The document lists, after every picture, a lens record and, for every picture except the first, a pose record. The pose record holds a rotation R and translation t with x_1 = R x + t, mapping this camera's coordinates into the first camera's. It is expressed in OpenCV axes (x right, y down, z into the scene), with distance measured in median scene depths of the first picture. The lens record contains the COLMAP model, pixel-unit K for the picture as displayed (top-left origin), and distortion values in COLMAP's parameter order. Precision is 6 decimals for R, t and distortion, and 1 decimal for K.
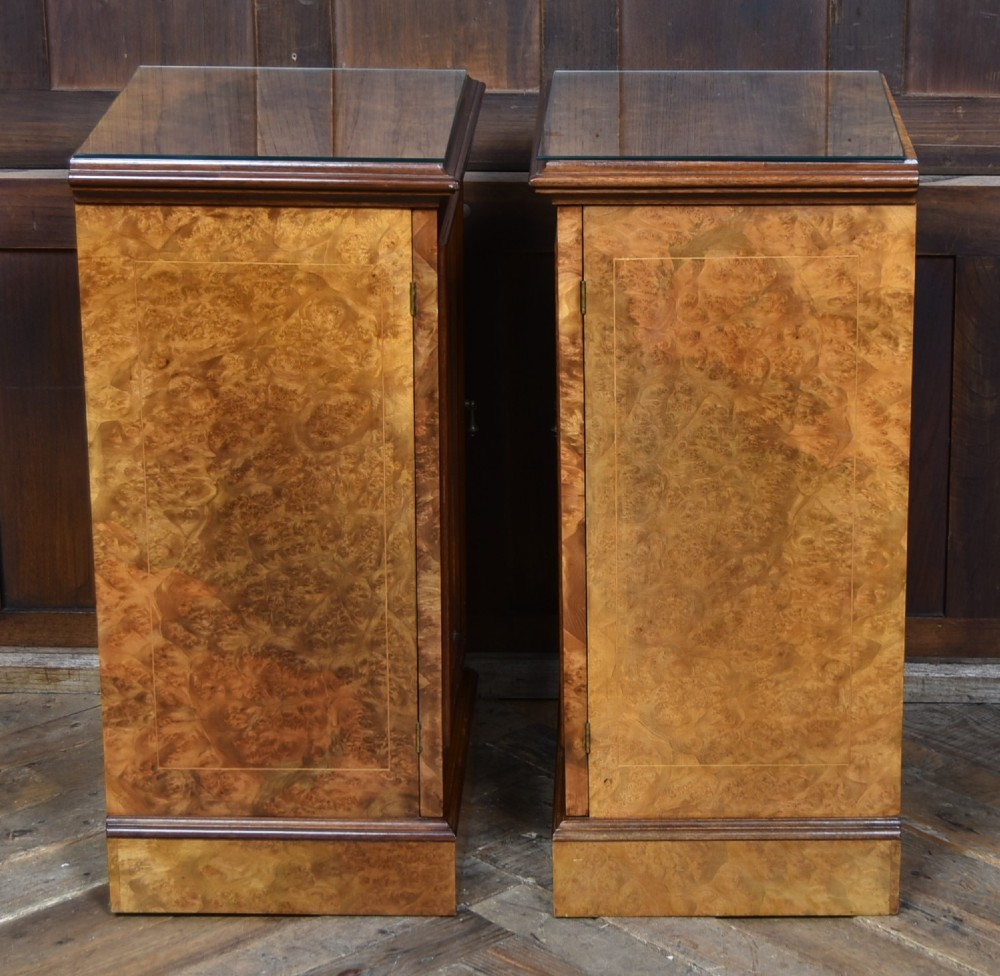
lens RADIAL K [[2879.6, 0, 655.6], [0, 2879.6, 449.3], [0, 0, 1]] dist [-0.000688, 0.000000]
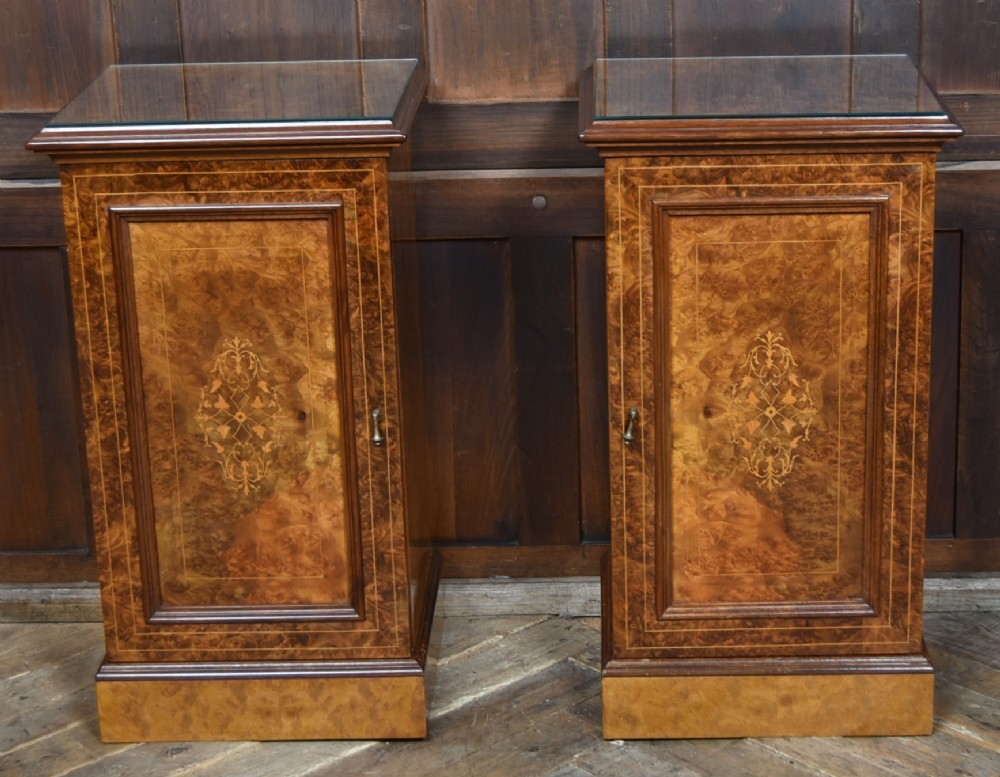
lens RADIAL K [[2161.2, 0, 556.2], [0, 2161.2, 326.0], [0, 0, 1]] dist [-0.006685, 0.000000]
pose [[0.999587, -0.024816, -0.014509, -0.049781], [0.024537, 0.999516, -0.019110, -0.016168], [0.014976, 0.018746, 0.999712, 0.126998]]
